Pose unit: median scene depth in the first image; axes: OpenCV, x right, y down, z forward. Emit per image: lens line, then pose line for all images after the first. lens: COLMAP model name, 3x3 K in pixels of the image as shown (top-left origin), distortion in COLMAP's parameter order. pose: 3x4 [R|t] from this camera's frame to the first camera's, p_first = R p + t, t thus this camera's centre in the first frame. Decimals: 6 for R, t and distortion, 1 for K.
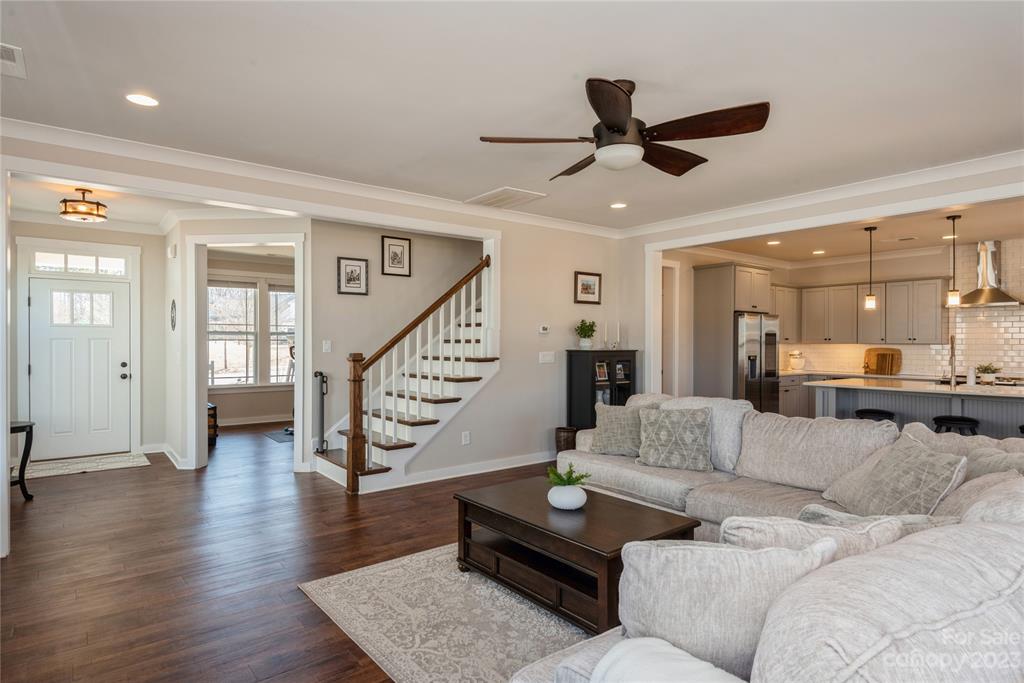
lens RADIAL K [[568.4, 0, 512.8], [0, 568.4, 346.1], [0, 0, 1]] dist [0.022782, -0.002048]
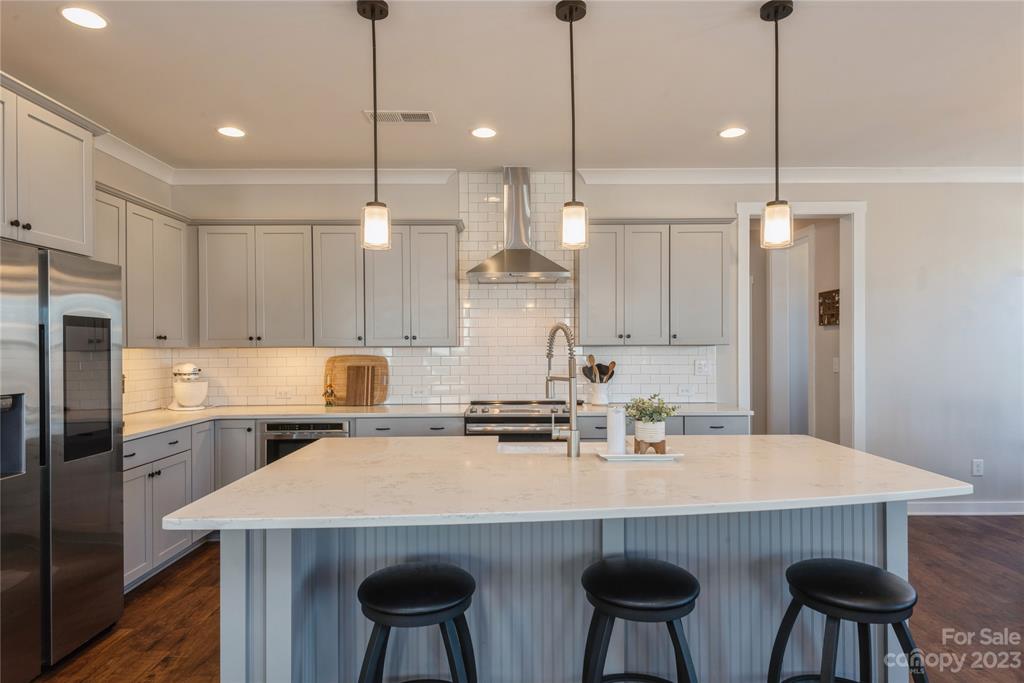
lens RADIAL K [[594.1, 0, 516.4], [0, 594.1, 344.2], [0, 0, 1]] dist [0.037091, -0.041641]
pose [[0.604442, -0.005098, 0.796633, 0.390686], [0.012746, 0.999913, -0.003271, -0.003635], [-0.796548, 0.012131, 0.604454, 0.719786]]
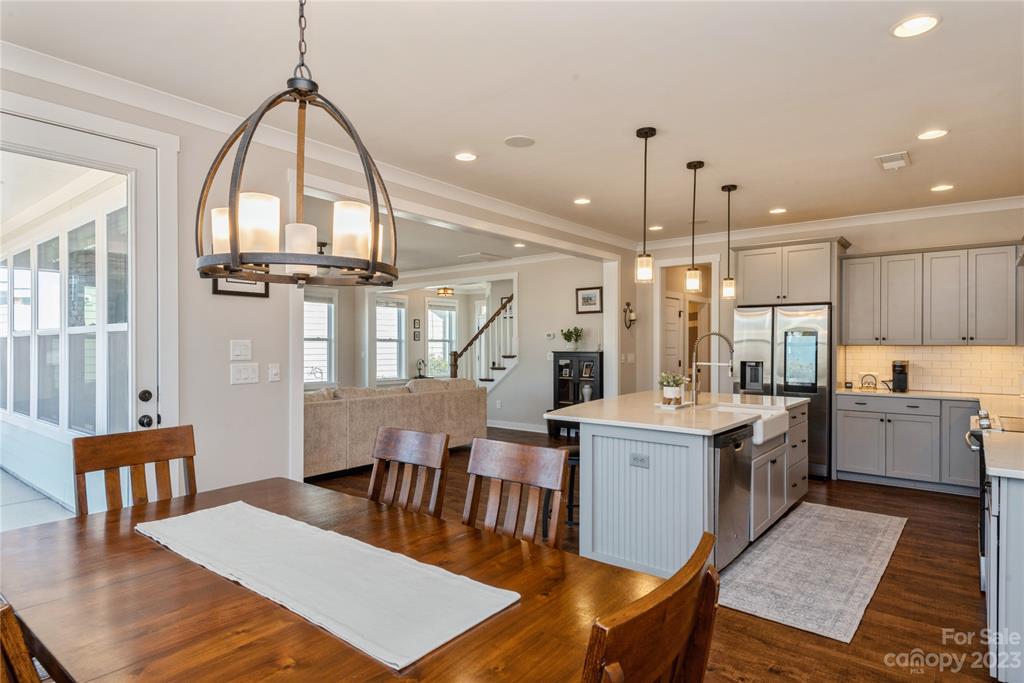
lens RADIAL K [[568.4, 0, 512.8], [0, 568.4, 346.1], [0, 0, 1]] dist [0.022782, -0.002048]
pose [[0.229135, -0.002657, -0.973391, 1.269321], [-0.006624, 0.999969, -0.004289, 0.001467], [0.973372, 0.007430, 0.229110, 0.567368]]
